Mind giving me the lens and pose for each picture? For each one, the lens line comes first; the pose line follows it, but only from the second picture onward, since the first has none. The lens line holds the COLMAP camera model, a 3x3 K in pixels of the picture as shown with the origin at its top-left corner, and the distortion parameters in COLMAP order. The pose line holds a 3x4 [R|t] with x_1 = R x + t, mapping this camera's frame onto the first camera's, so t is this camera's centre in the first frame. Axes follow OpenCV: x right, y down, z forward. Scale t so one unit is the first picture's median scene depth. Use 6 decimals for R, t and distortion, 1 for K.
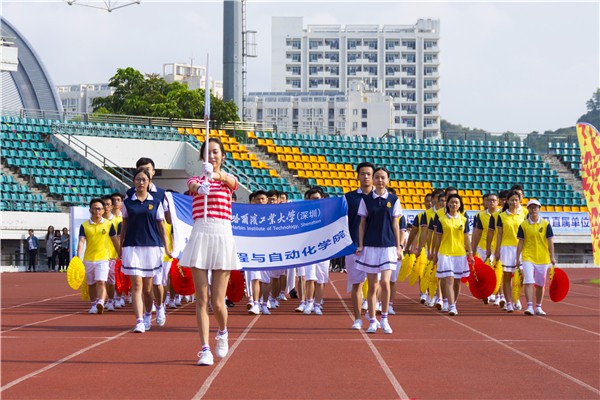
lens RADIAL K [[1458.9, 0, 300.9], [0, 1458.9, 200.3], [0, 0, 1]] dist [-0.046857, 0.000000]
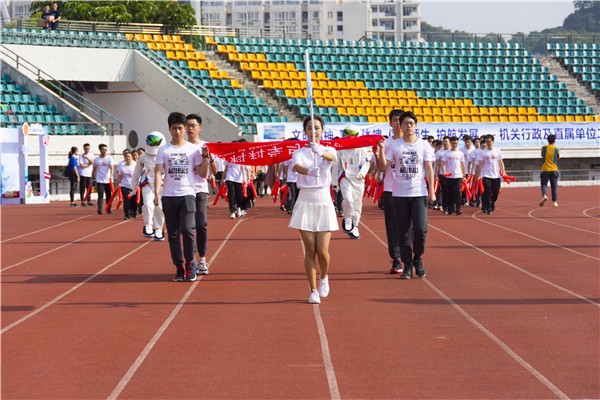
lens RADIAL K [[2087.5, 0, 299.6], [0, 2087.5, 199.3], [0, 0, 1]] dist [0.014420, 0.000000]
pose [[0.999486, -0.018450, 0.026201, -0.014843], [0.017580, 0.999299, 0.033040, 0.010122], [-0.026792, -0.032562, 0.999111, -0.260258]]
